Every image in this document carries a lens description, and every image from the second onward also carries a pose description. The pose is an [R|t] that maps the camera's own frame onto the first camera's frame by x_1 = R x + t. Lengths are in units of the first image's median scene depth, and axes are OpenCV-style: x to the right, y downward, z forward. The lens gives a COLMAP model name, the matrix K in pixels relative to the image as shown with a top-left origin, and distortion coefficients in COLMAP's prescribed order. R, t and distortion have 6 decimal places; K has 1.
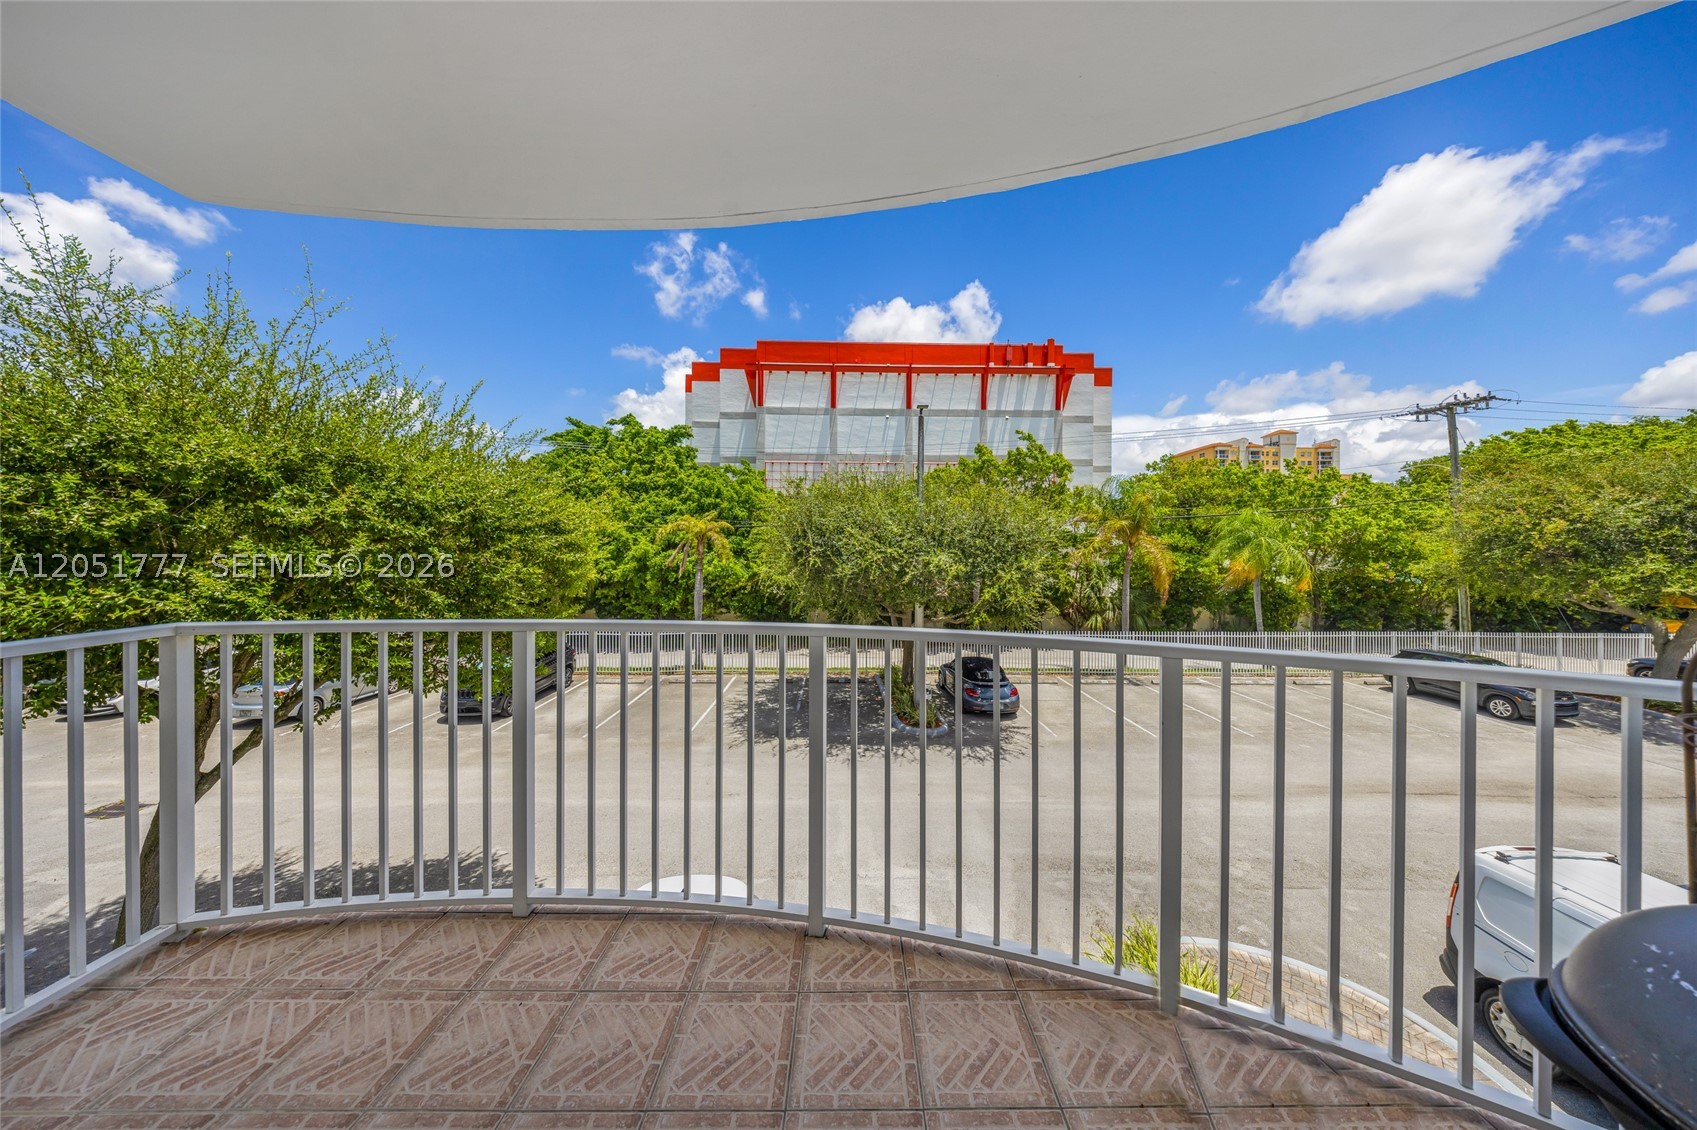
lens RADIAL K [[504.8, 0, 853.6], [0, 504.8, 554.6], [0, 0, 1]] dist [0.001803, -0.000041]
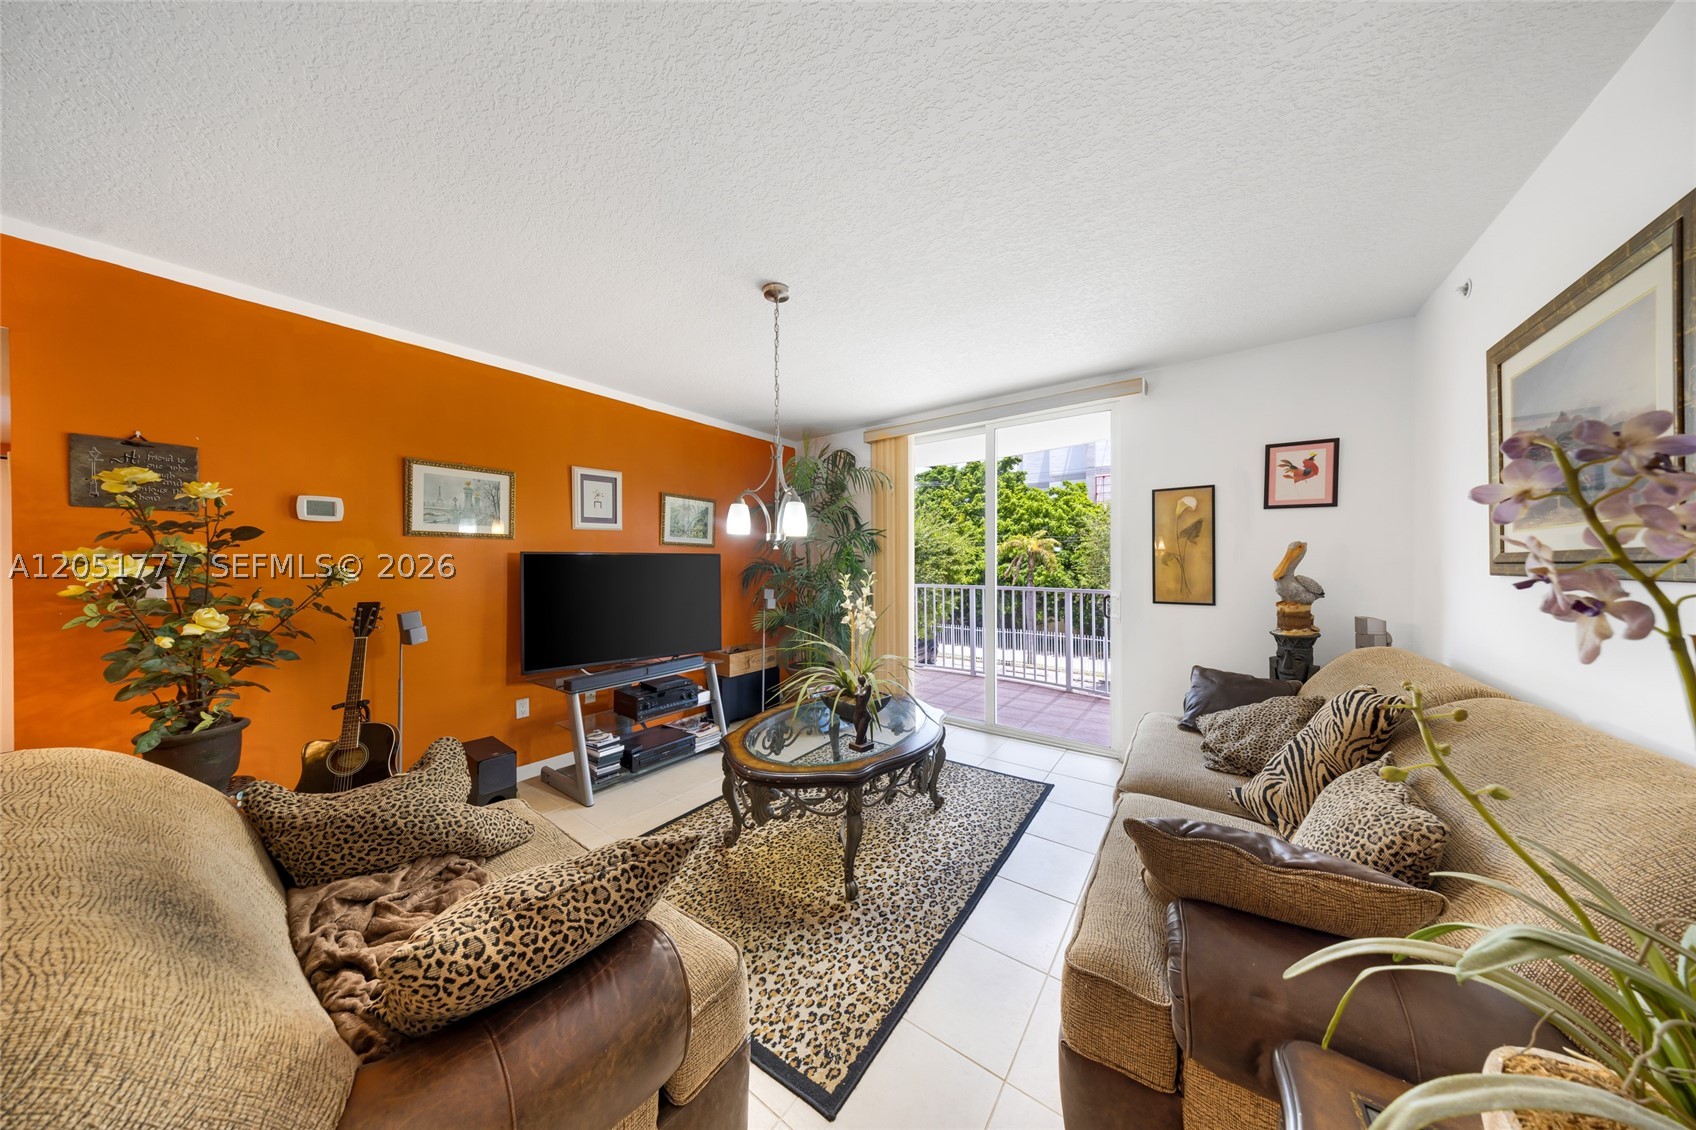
lens RADIAL K [[493.6, 0, 847.4], [0, 493.6, 546.5], [0, 0, 1]] dist [0.000189, -0.000022]
pose [[0.792251, -0.029206, -0.609496, 0.051182], [0.002047, 0.998975, -0.045210, 0.001954], [0.610192, 0.034570, 0.791499, -0.149262]]
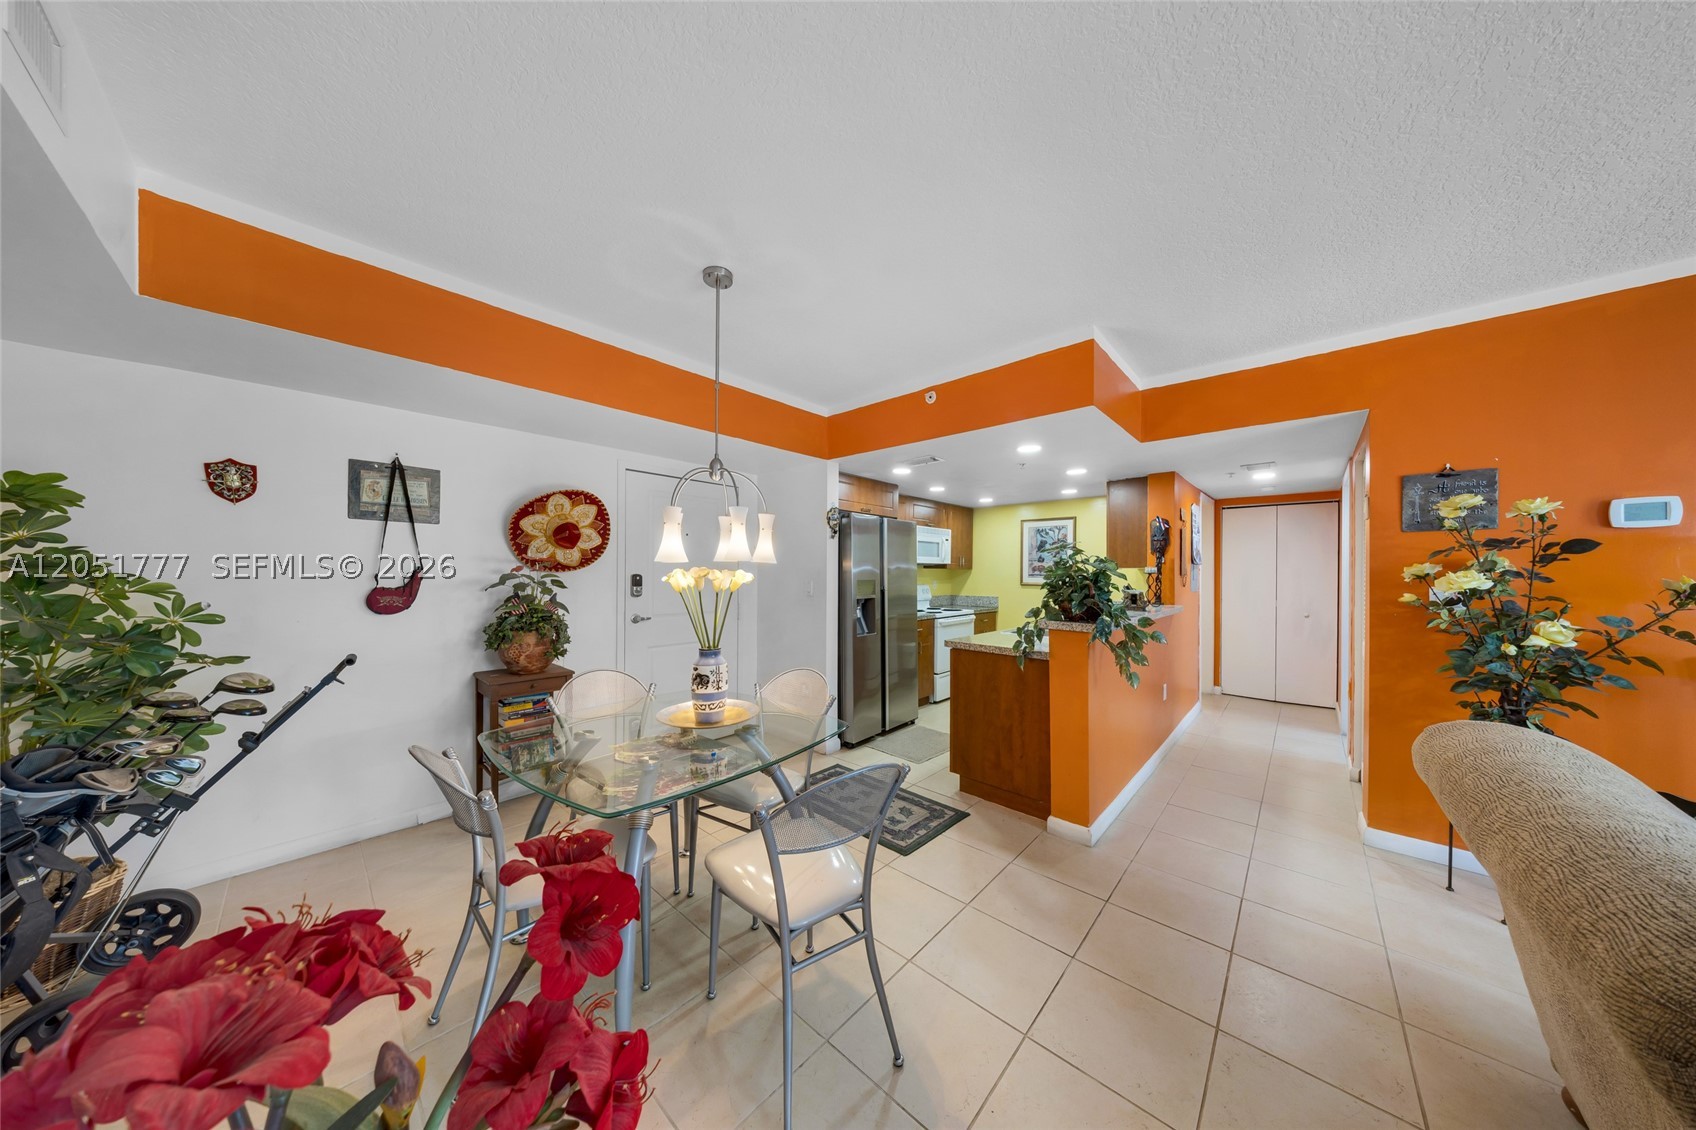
lens RADIAL K [[500.0, 0, 833.7], [0, 500.0, 571.1], [0, 0, 1]] dist [-0.000574, -0.000038]
pose [[-0.685381, -0.011674, -0.728091, 0.059913], [-0.015211, 0.999883, -0.001712, 0.001720], [0.728026, 0.009902, -0.685479, -0.175454]]
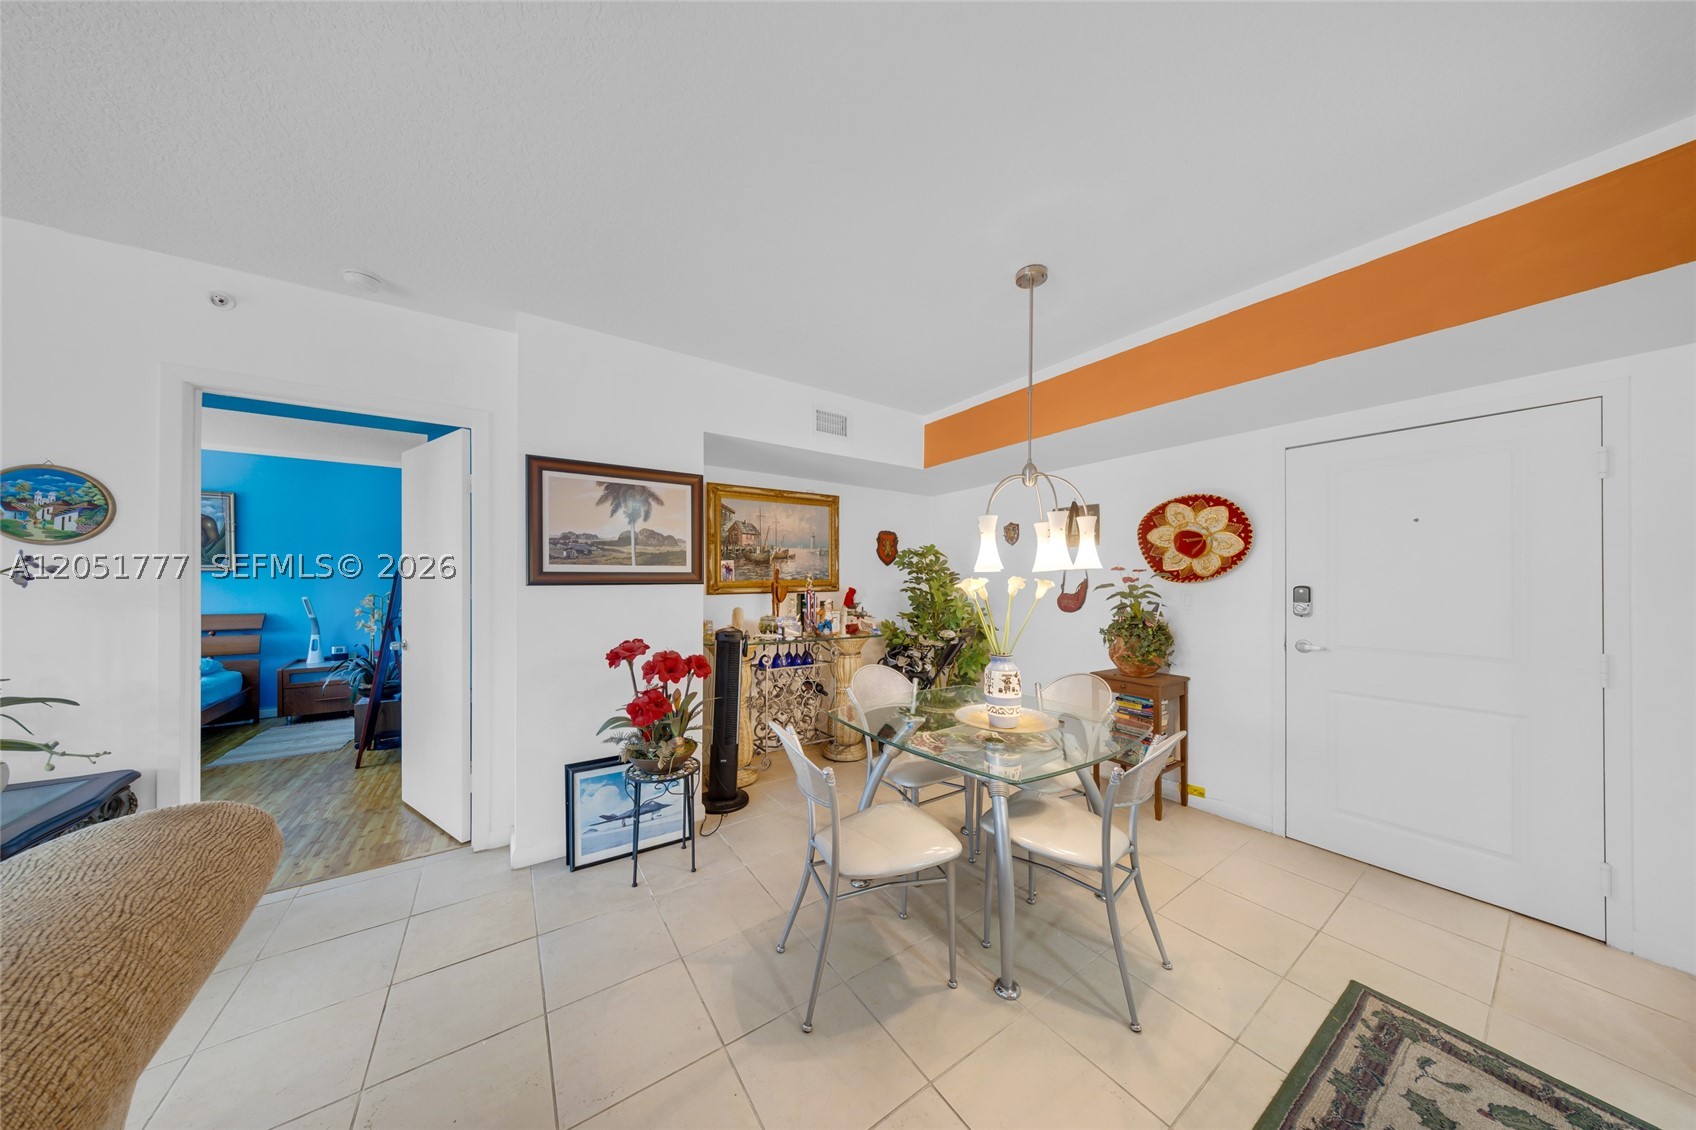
lens RADIAL K [[497.0, 0, 849.8], [0, 497.0, 580.8], [0, 0, 1]] dist [-0.001761, -0.000055]
pose [[-0.559730, -0.006766, 0.828648, -0.036886], [0.000093, 0.999966, 0.008228, 0.001333], [-0.828675, 0.004682, -0.559710, -0.177287]]
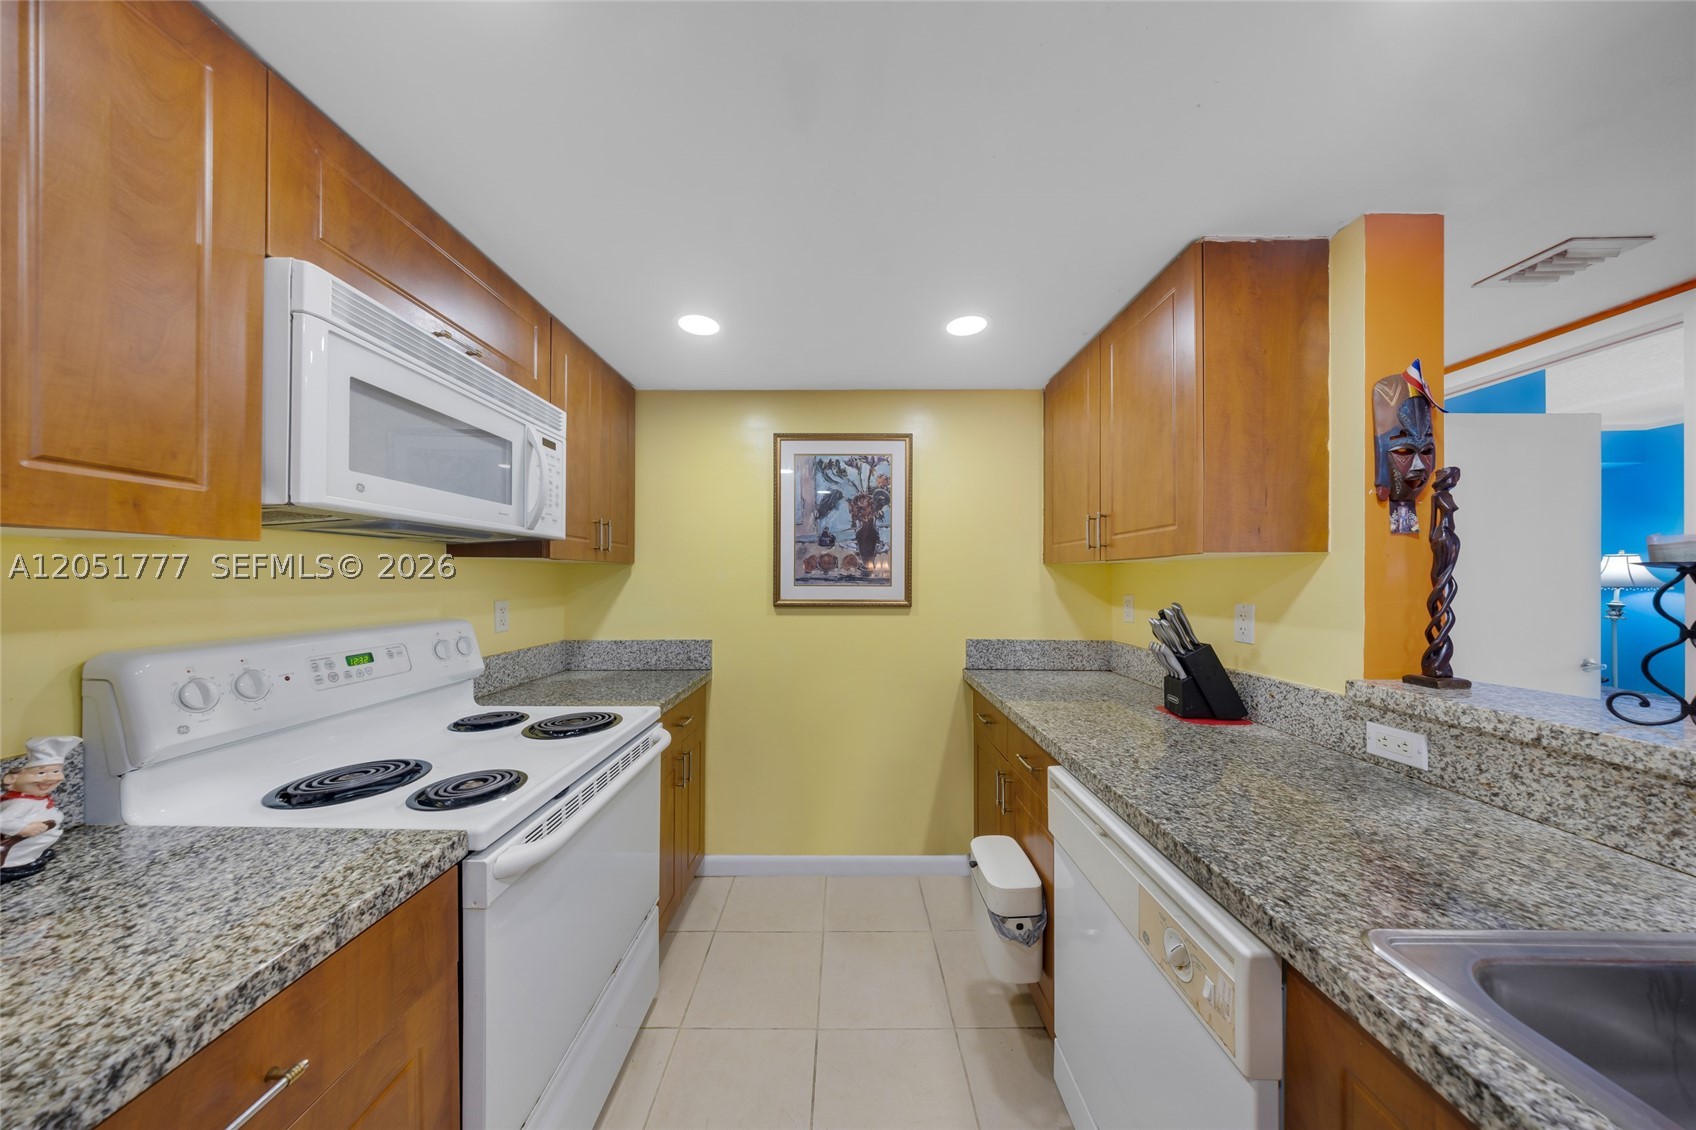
lens RADIAL K [[505.6, 0, 844.7], [0, 505.6, 575.7], [0, 0, 1]] dist [-0.015315, 0.002574]
pose [[-0.021394, -0.009290, -0.999728, -0.086320], [-0.009208, 0.999916, -0.009095, 0.001778], [0.999729, 0.009011, -0.021478, -0.260181]]
